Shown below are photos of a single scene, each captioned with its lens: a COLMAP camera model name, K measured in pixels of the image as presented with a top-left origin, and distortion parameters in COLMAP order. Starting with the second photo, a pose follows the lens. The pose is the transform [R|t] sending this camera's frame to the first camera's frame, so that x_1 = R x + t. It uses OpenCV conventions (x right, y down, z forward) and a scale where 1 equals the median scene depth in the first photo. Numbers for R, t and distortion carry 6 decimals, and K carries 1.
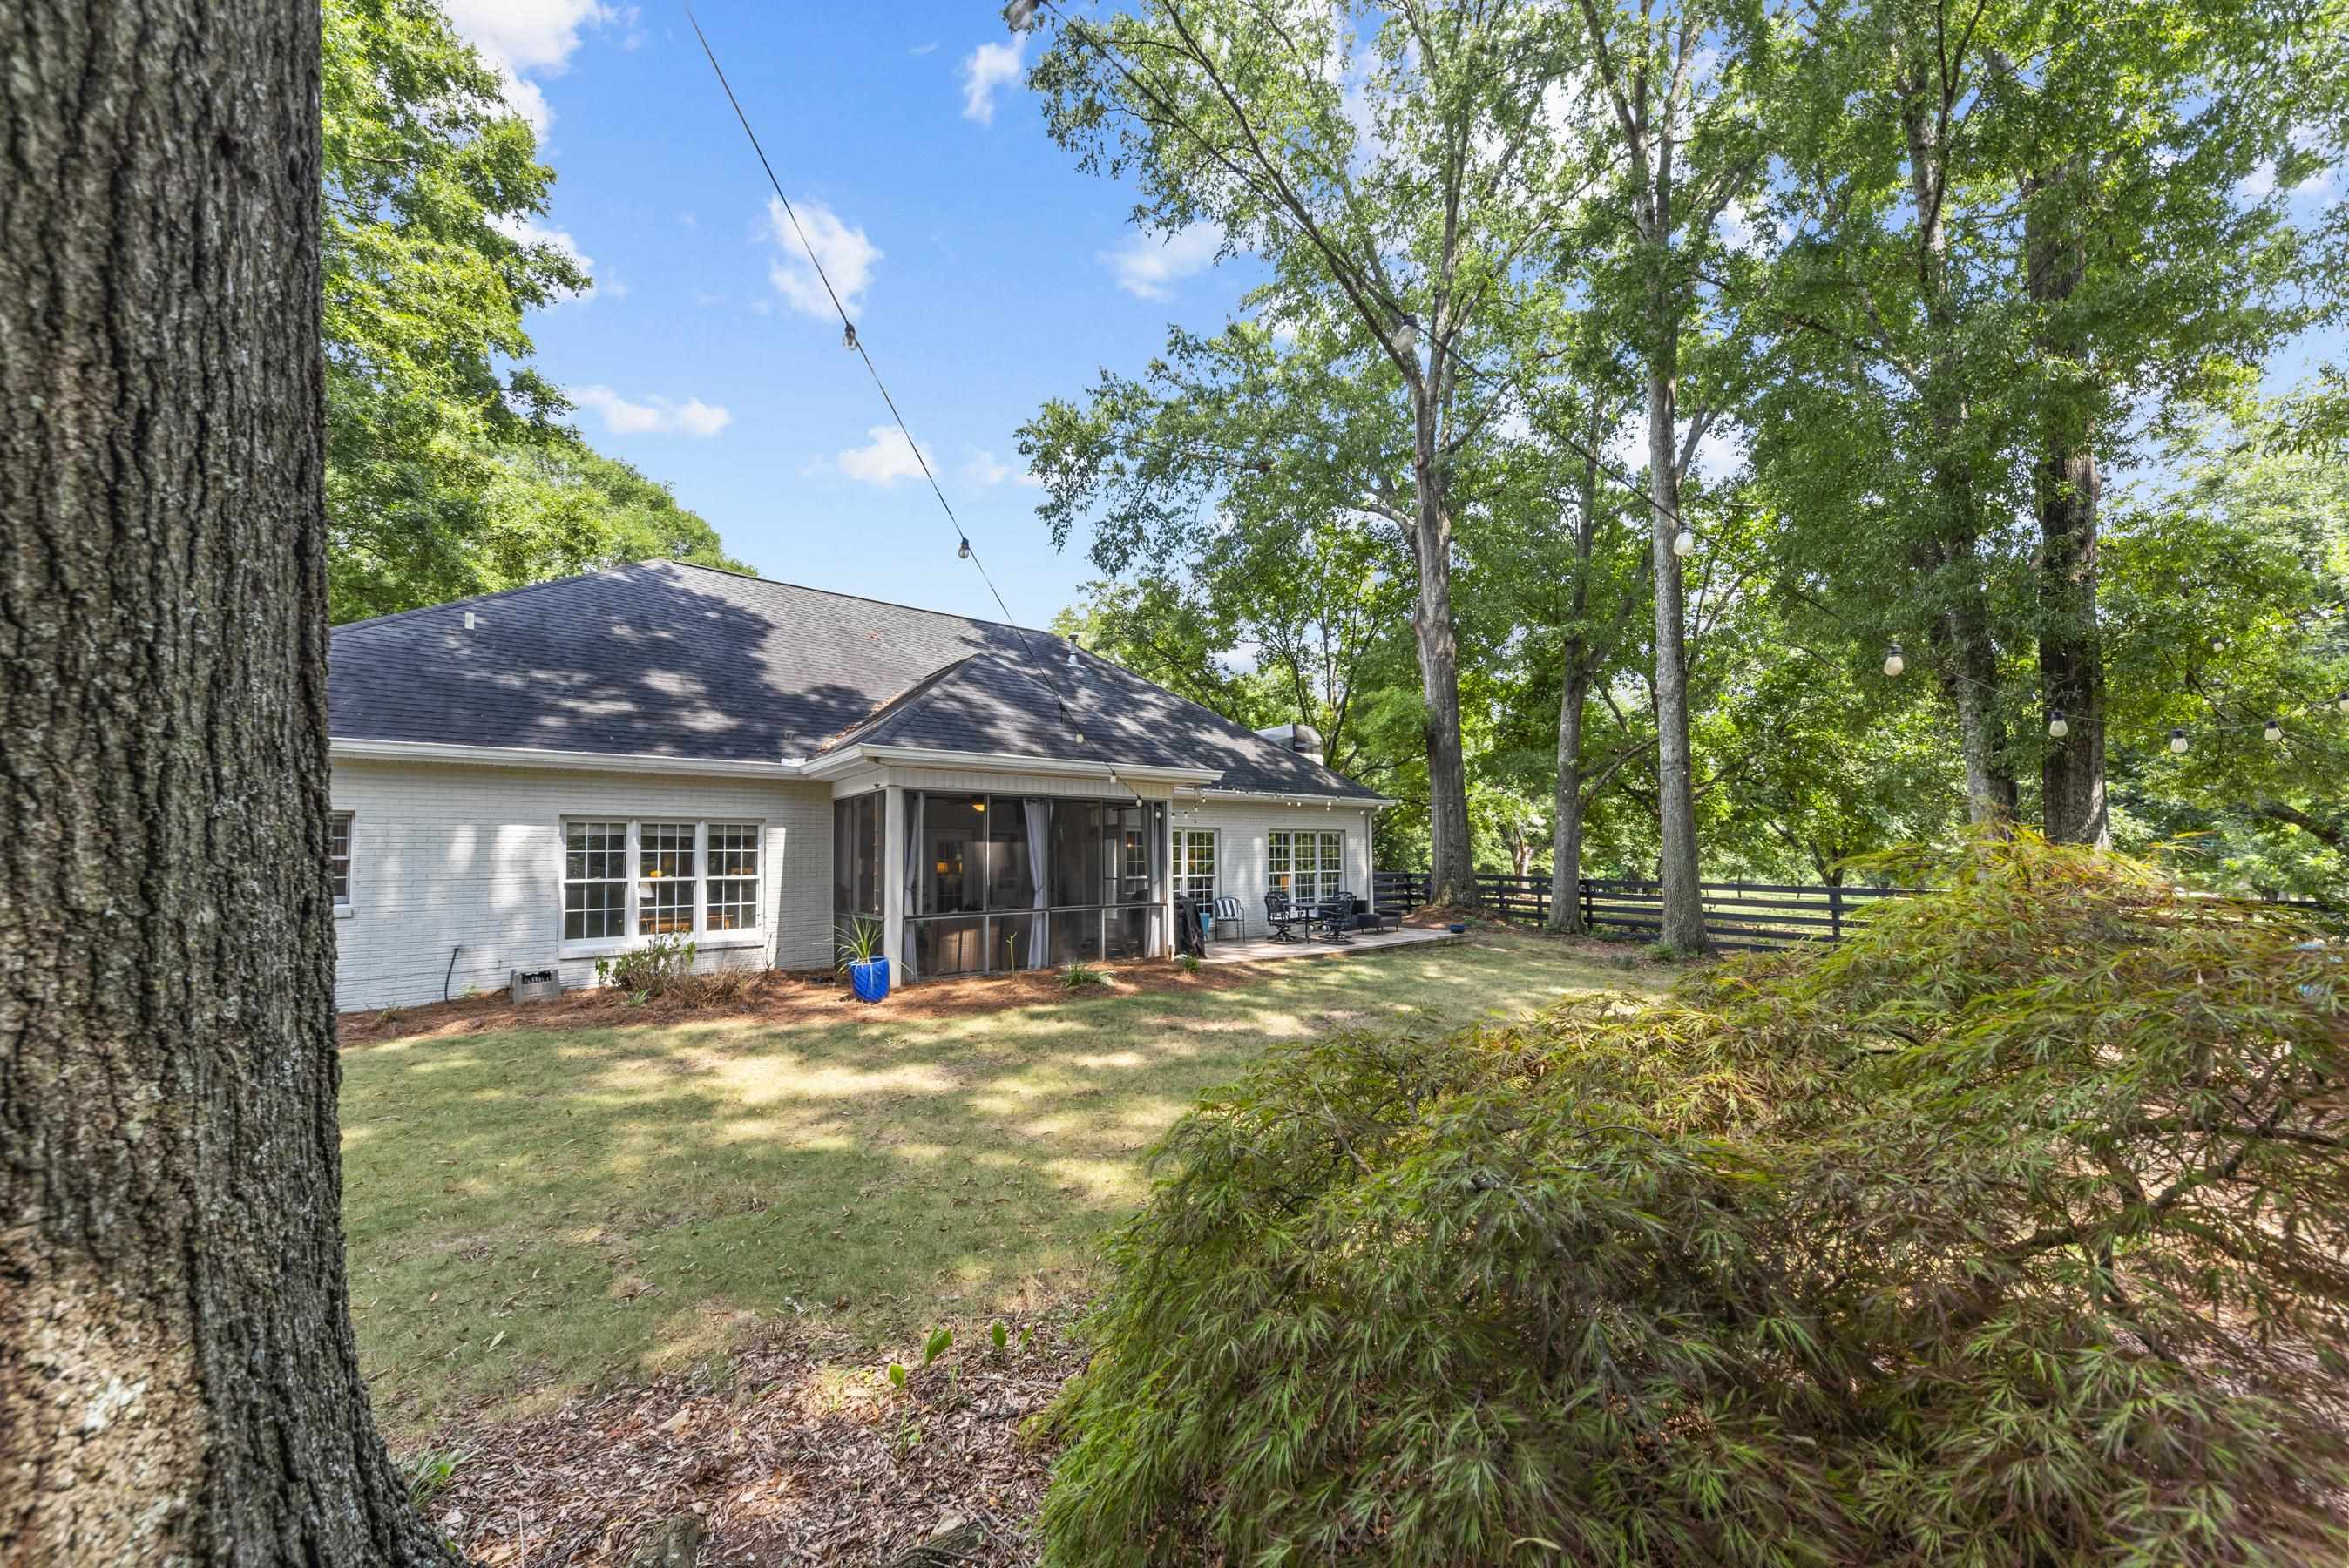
lens RADIAL K [[812.2, 0, 1180.1], [0, 812.2, 821.3], [0, 0, 1]] dist [0.003185, -0.001947]
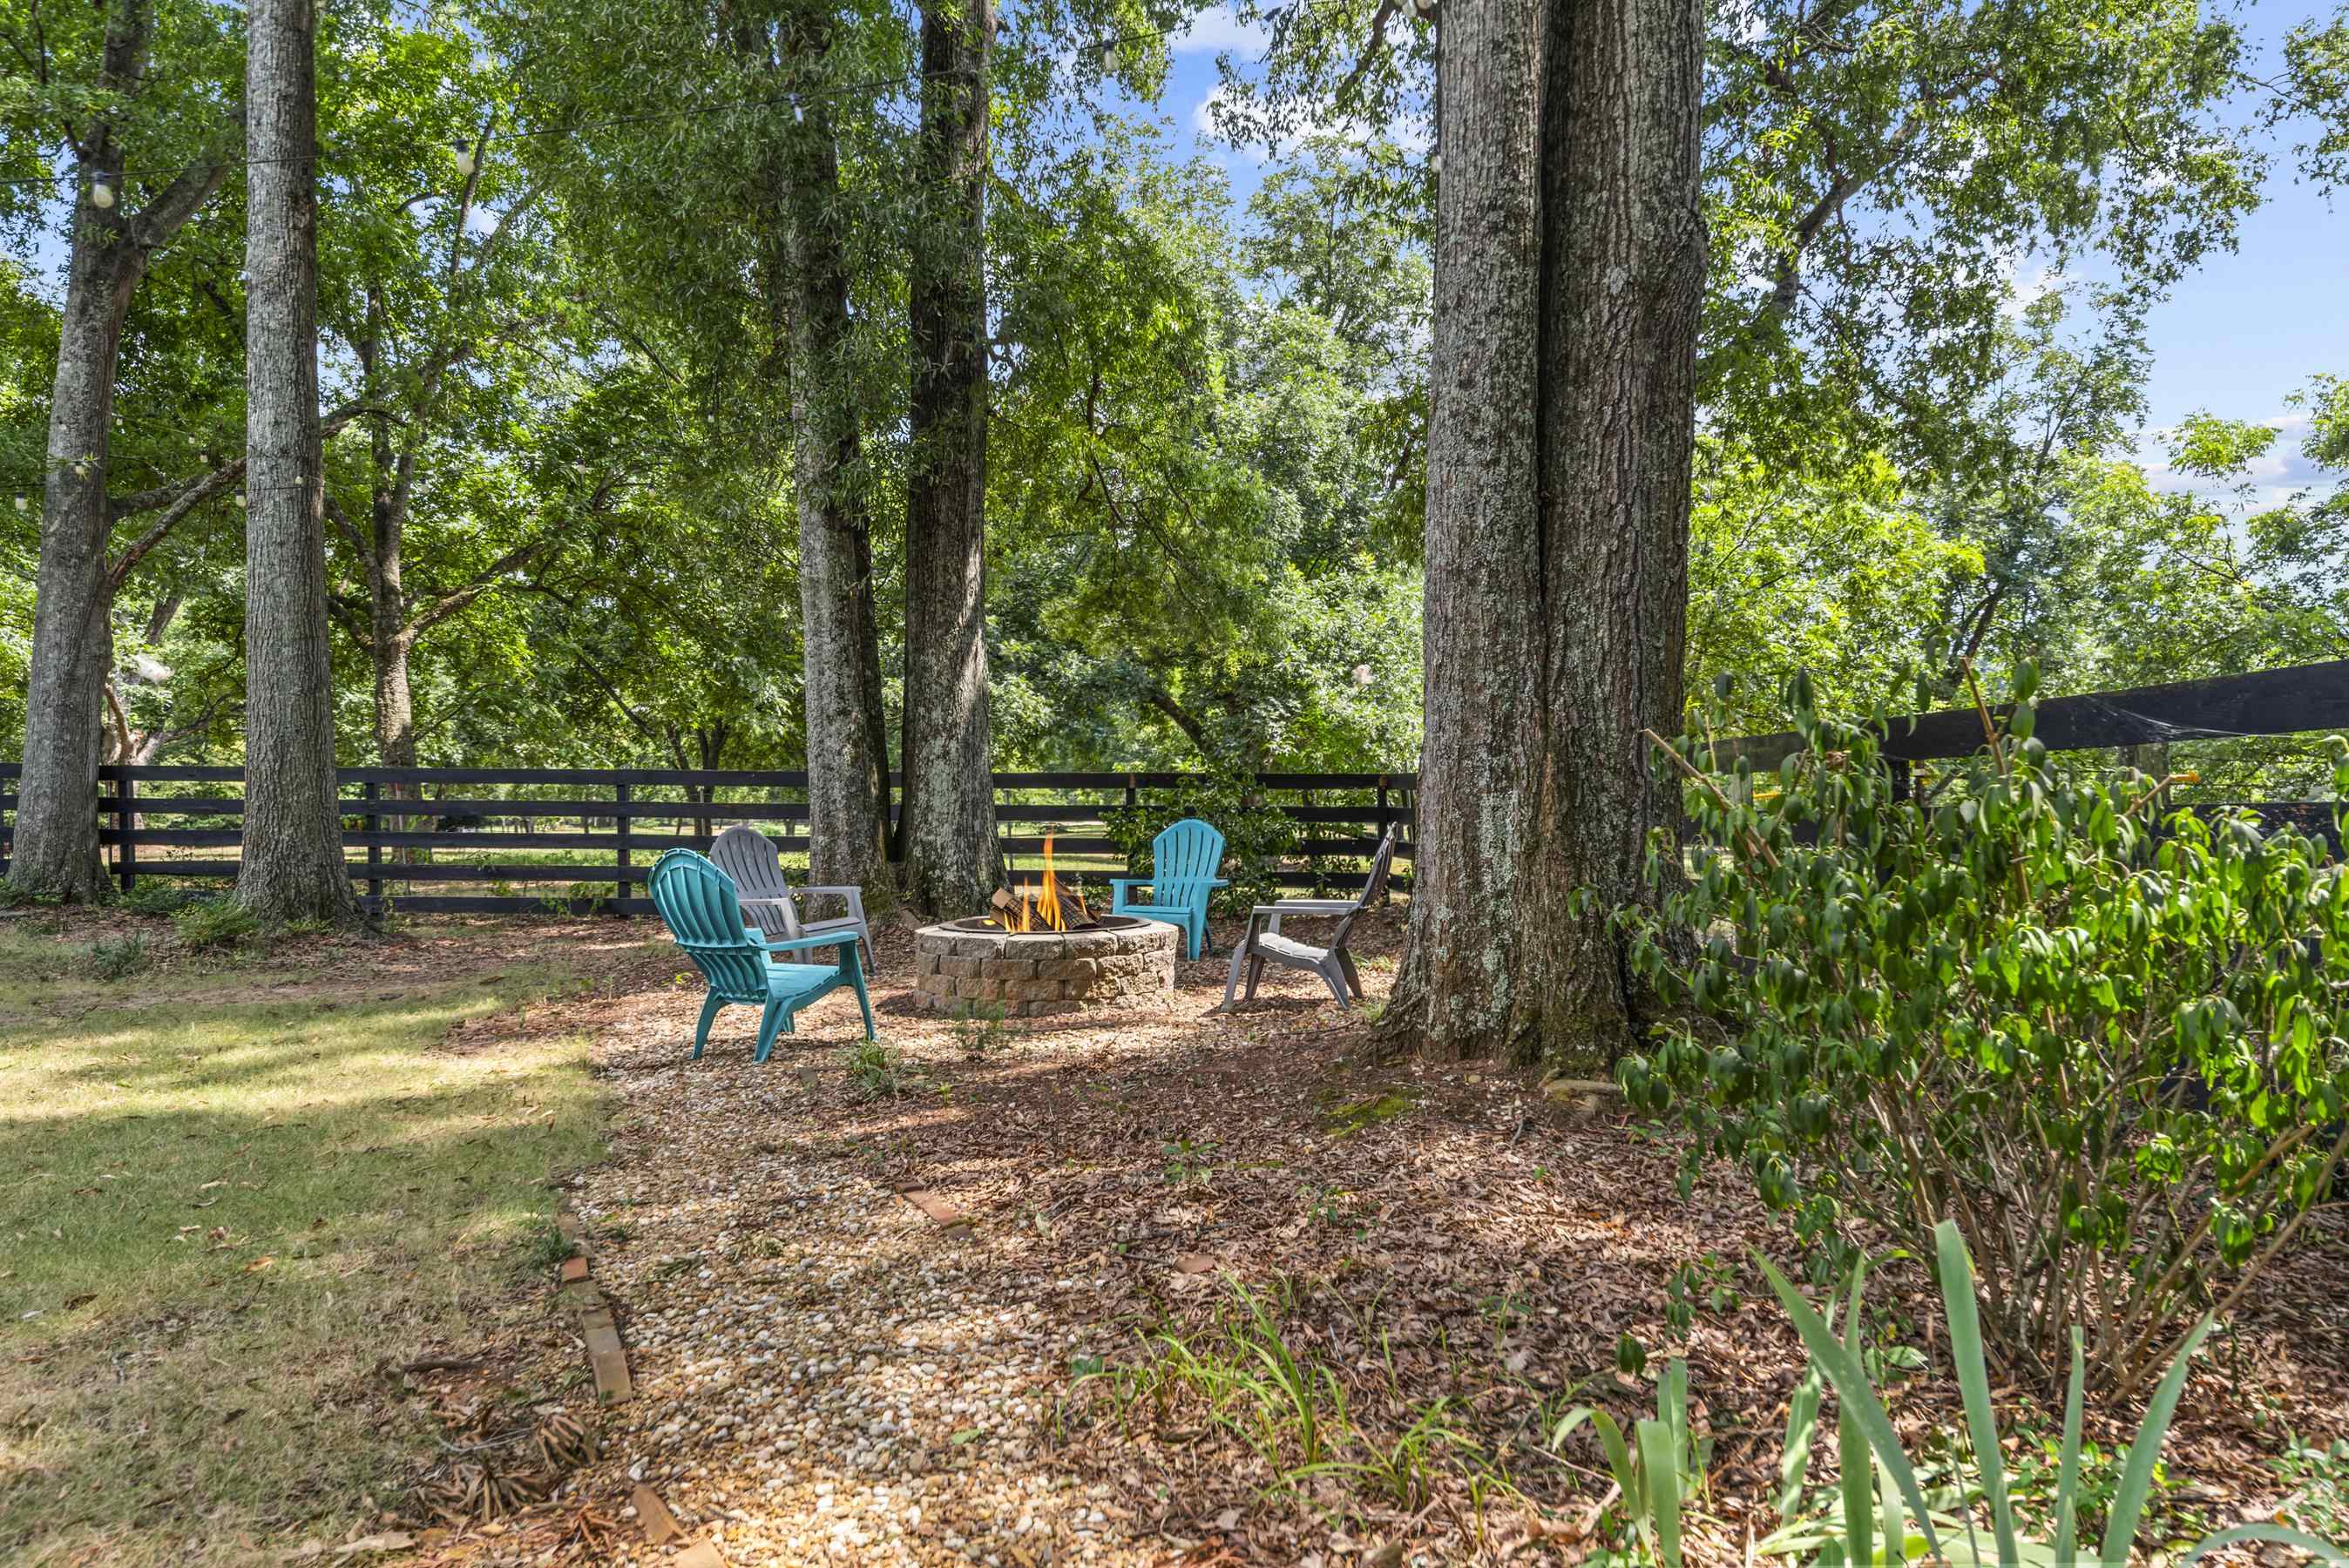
lens RADIAL K [[1549.0, 0, 1180.3], [0, 1549.0, 780.7], [0, 0, 1]] dist [-0.005334, -0.002909]
pose [[0.580321, 0.003528, 0.814380, 0.290233], [-0.039212, 0.998952, 0.023615, 0.063561], [-0.813443, -0.045638, 0.579851, 0.220262]]
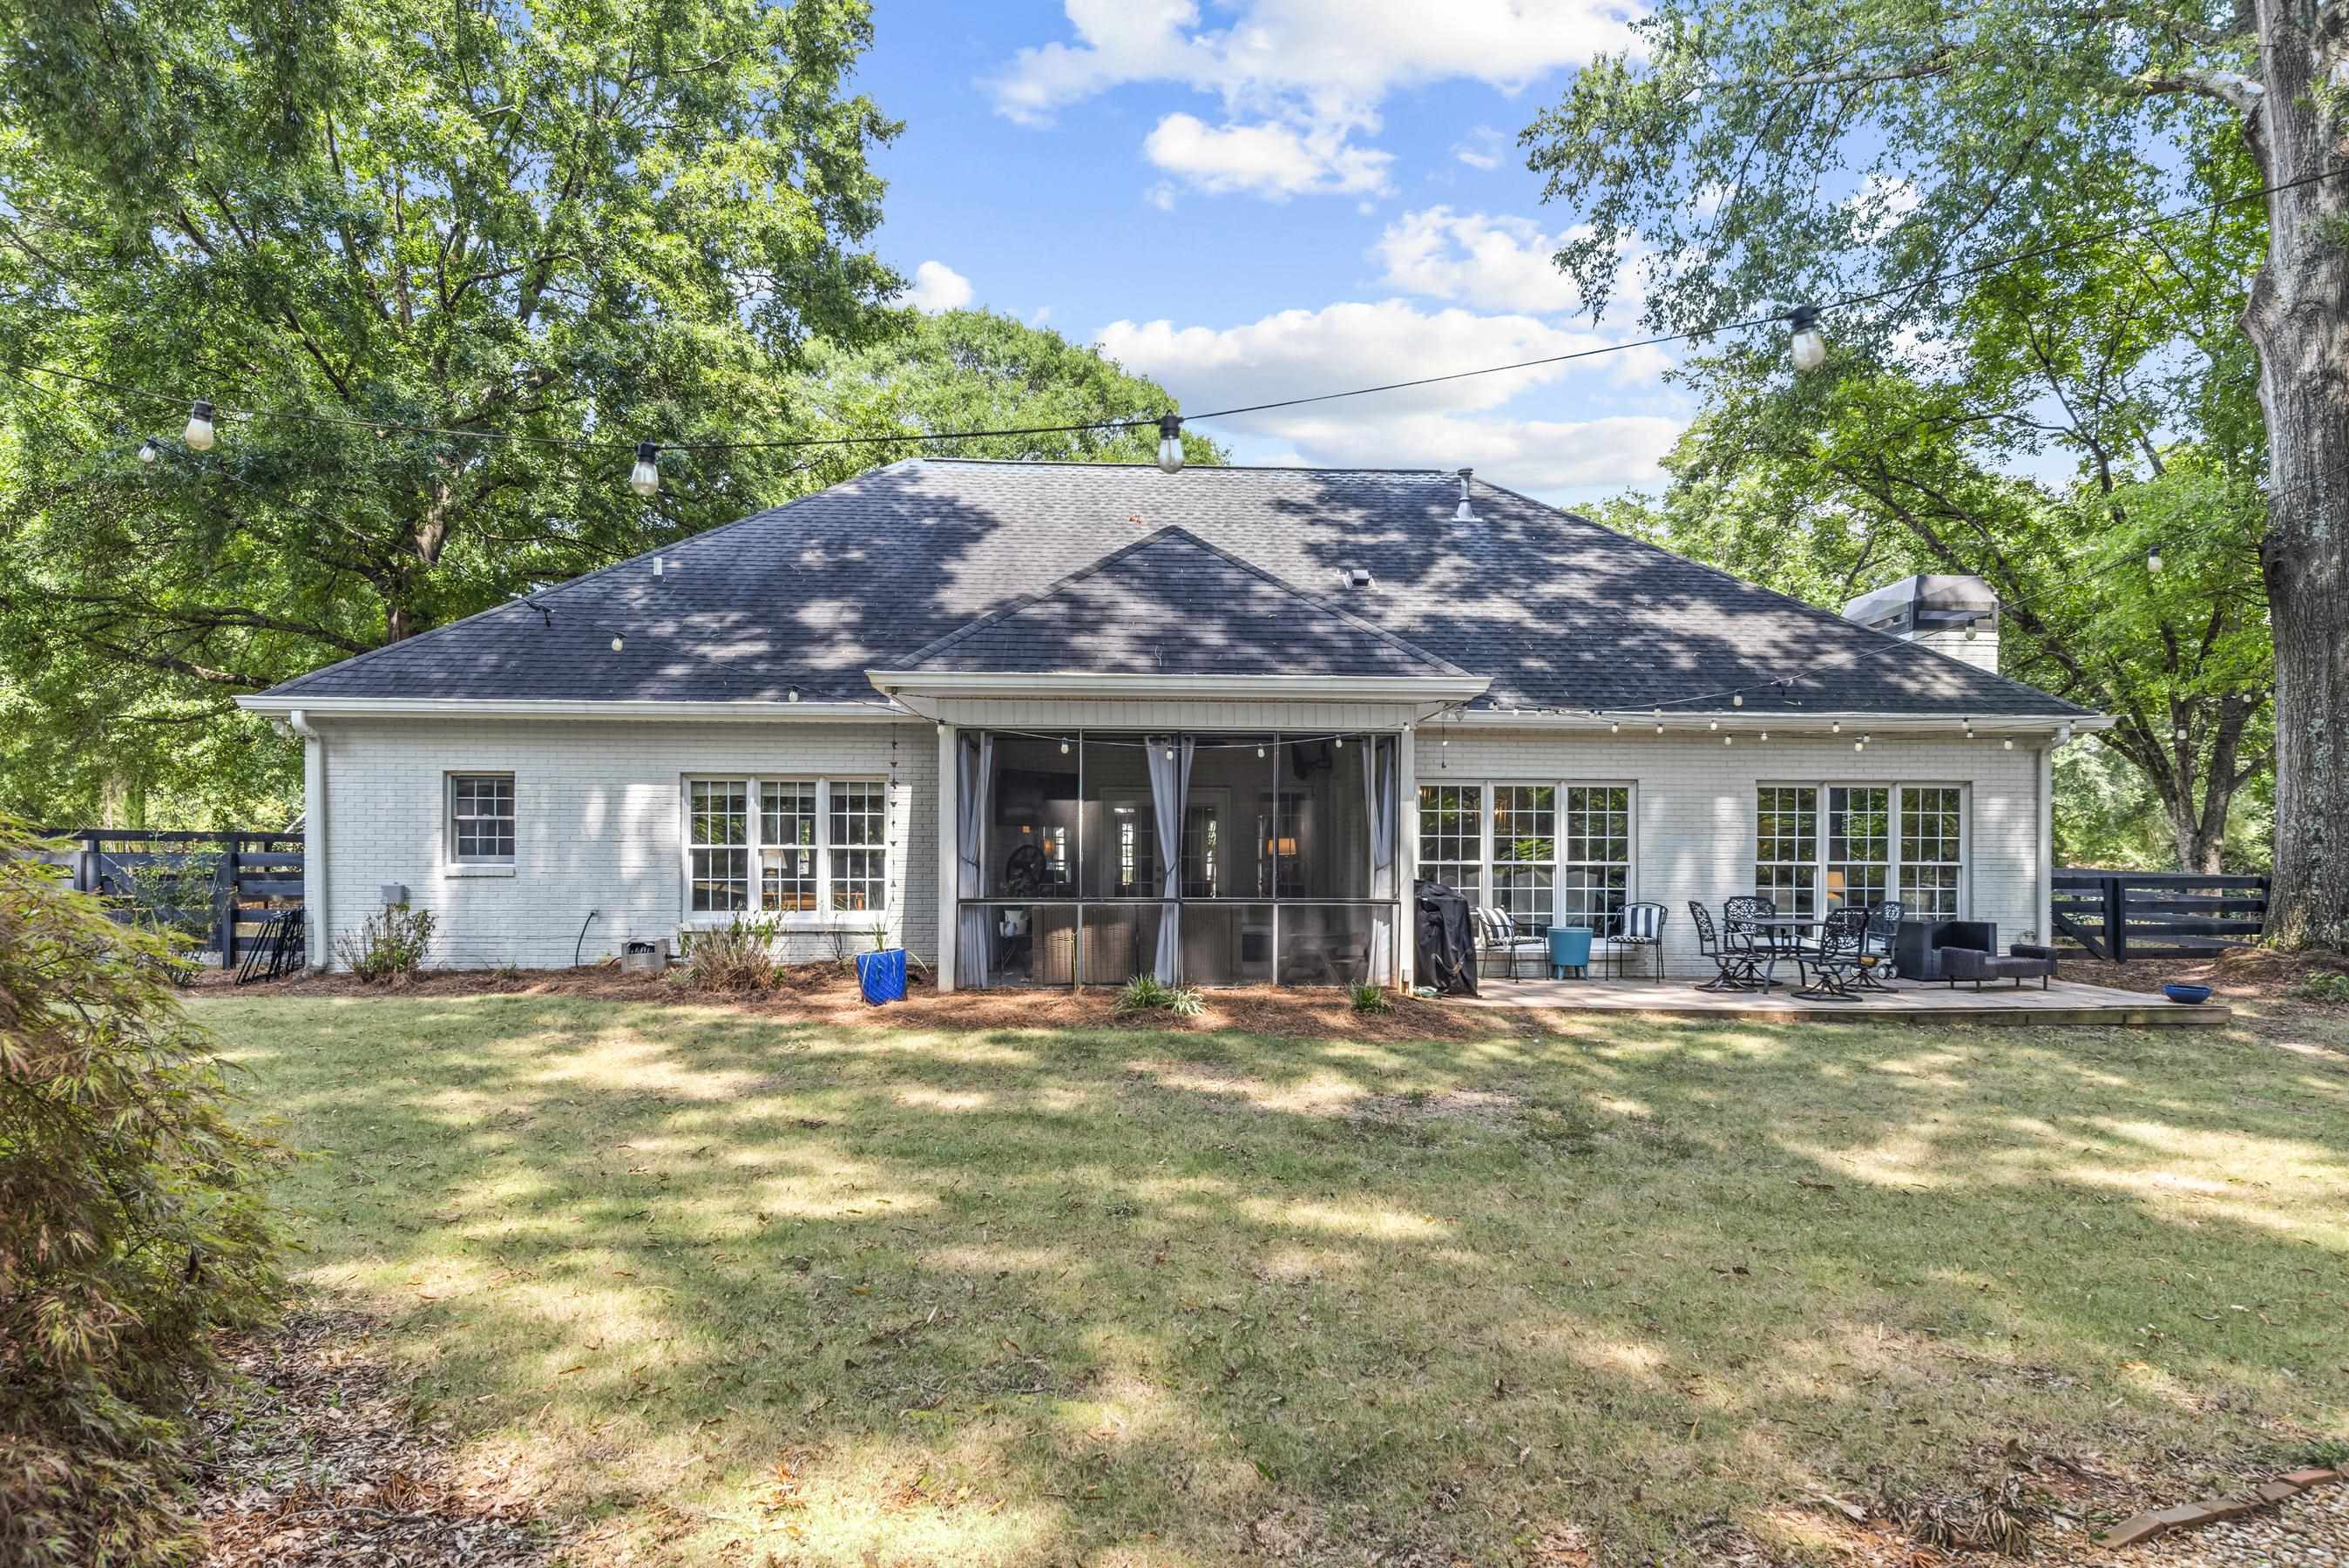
lens RADIAL K [[1295.9, 0, 1205.9], [0, 1295.9, 854.3], [0, 0, 1]] dist [0.008820, -0.005515]
pose [[0.813095, 0.014889, -0.581941, 0.422802], [0.013757, 0.998902, 0.044778, 0.019779], [0.581969, -0.044415, 0.811997, 0.124898]]
